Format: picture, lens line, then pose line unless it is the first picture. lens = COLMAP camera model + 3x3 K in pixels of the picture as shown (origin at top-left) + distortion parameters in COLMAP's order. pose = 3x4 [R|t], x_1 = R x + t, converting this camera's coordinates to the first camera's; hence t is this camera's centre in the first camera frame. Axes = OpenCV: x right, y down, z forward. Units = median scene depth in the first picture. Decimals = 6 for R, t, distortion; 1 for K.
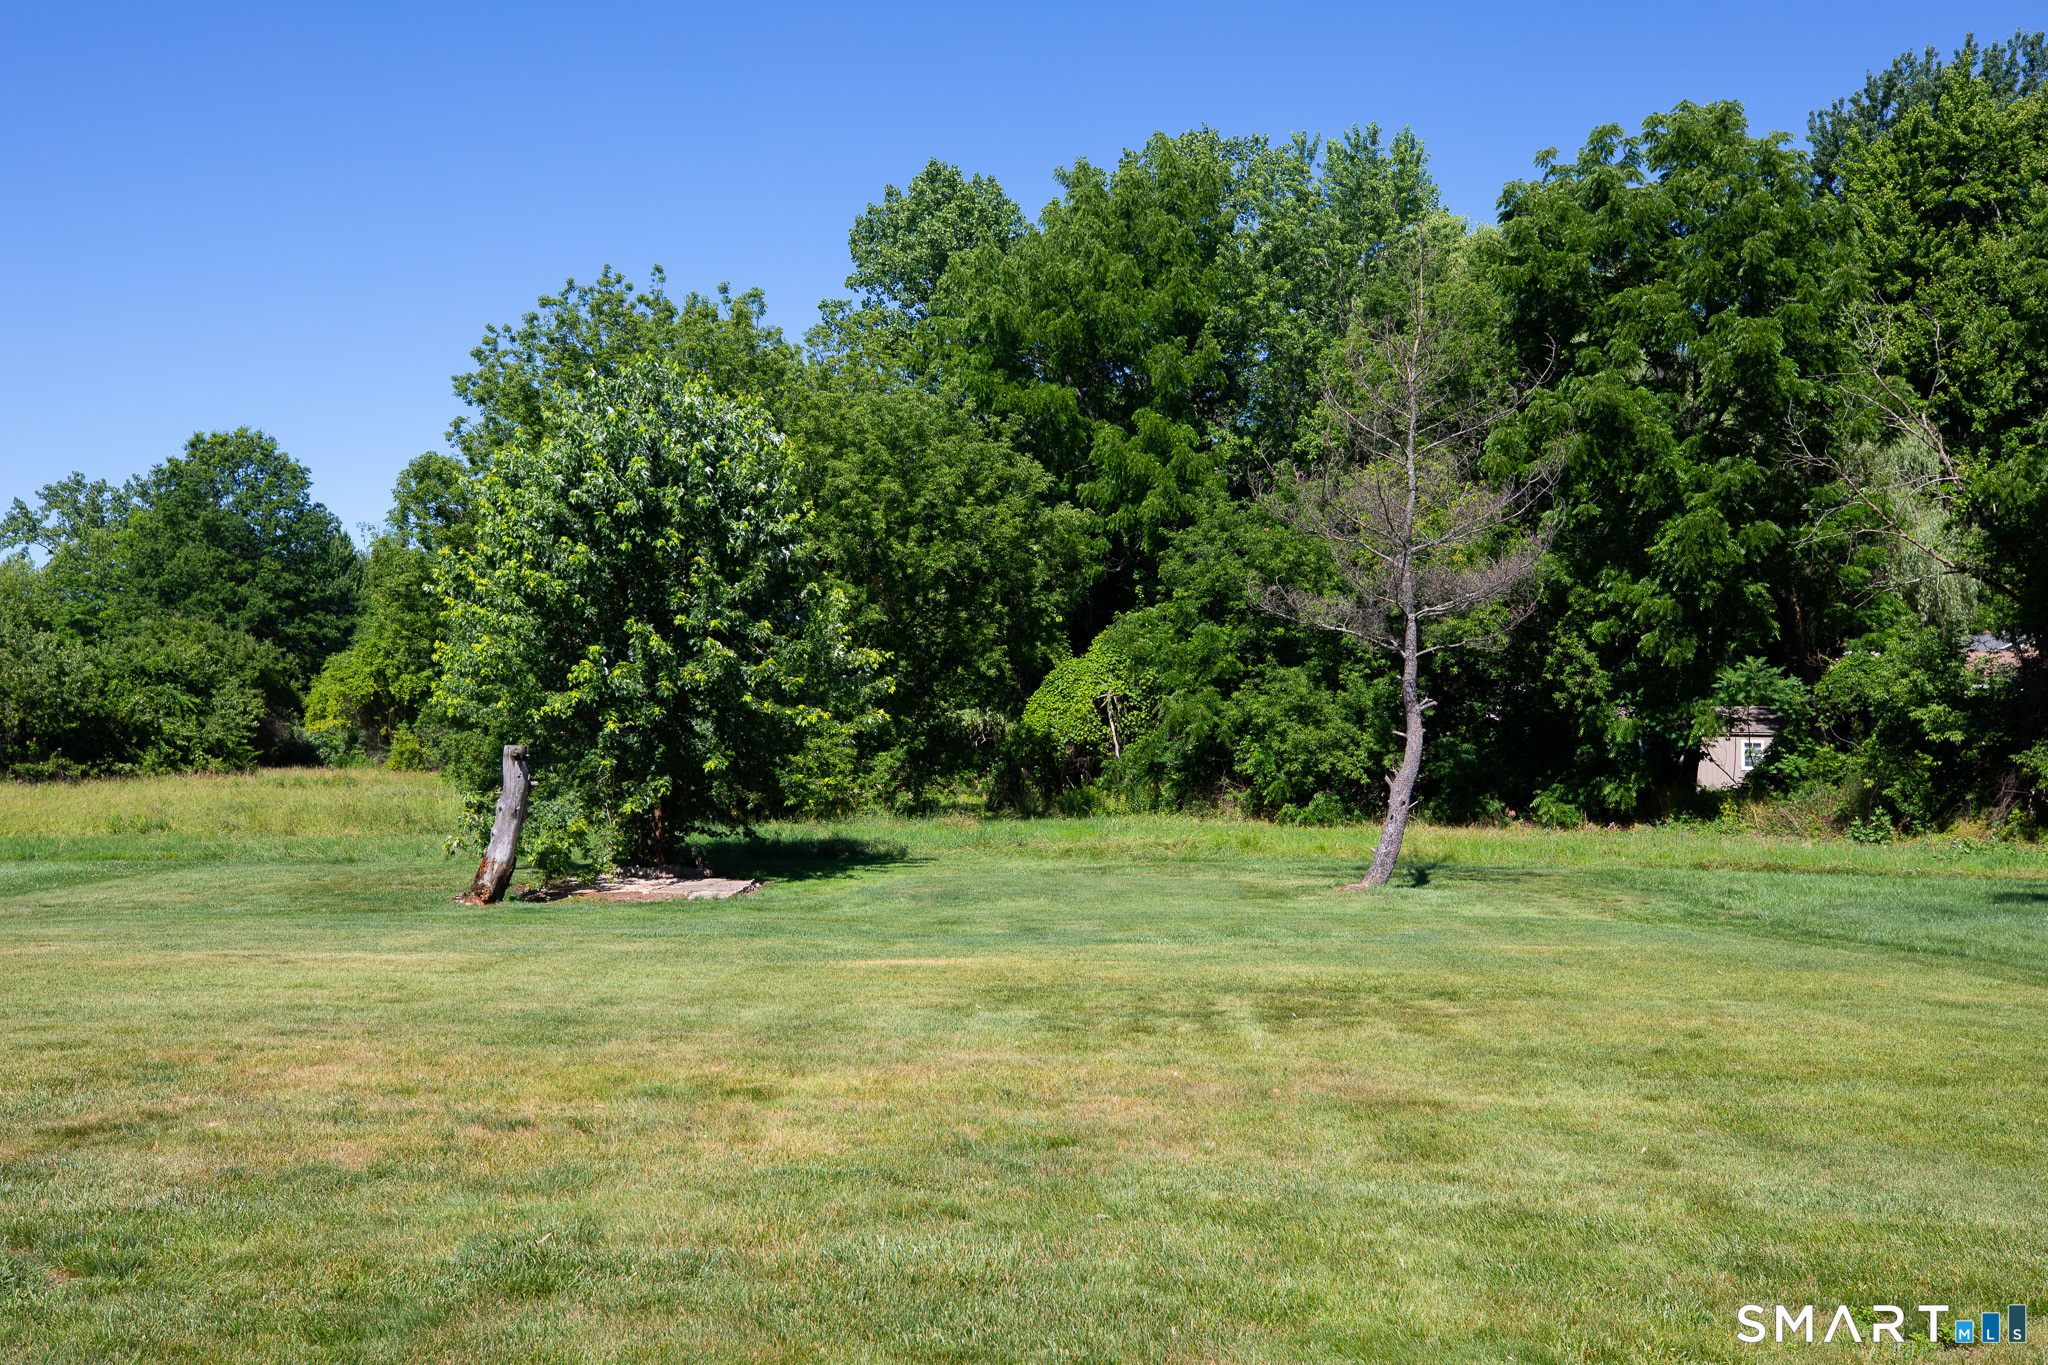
lens RADIAL K [[1963.1, 0, 1026.1], [0, 1963.1, 709.9], [0, 0, 1]] dist [0.072402, 0.000000]
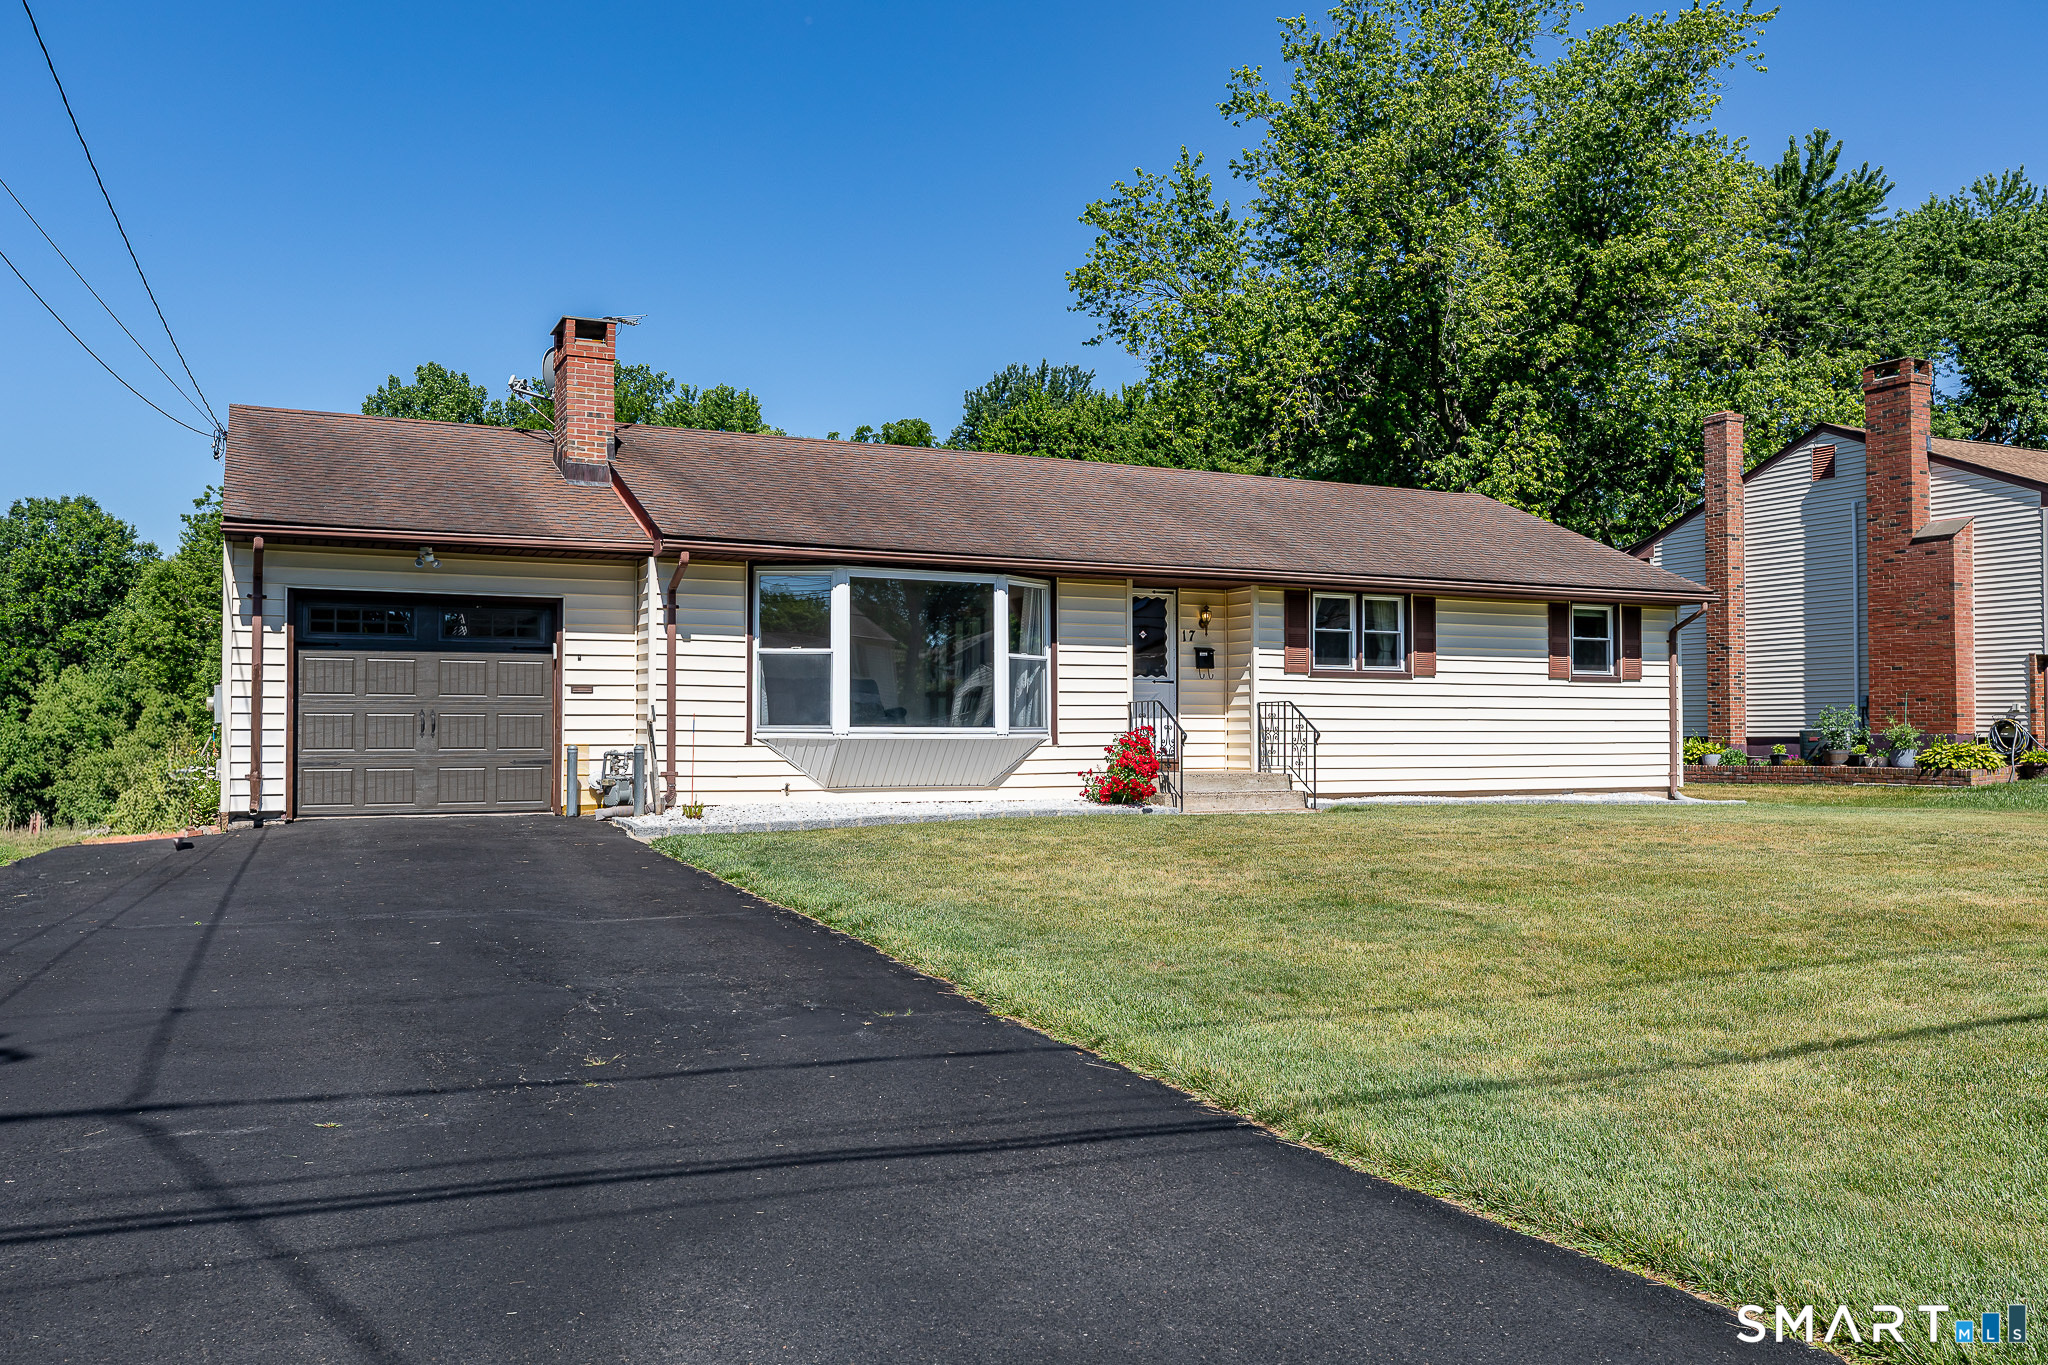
lens RADIAL K [[1694.0, 0, 1025.0], [0, 1694.0, 683.7], [0, 0, 1]] dist [-0.003879, -0.001393]
pose [[0.920463, 0.016205, 0.390494, -0.145767], [-0.006355, 0.999629, -0.026504, 0.000891], [-0.390779, 0.021914, 0.920224, -0.409937]]
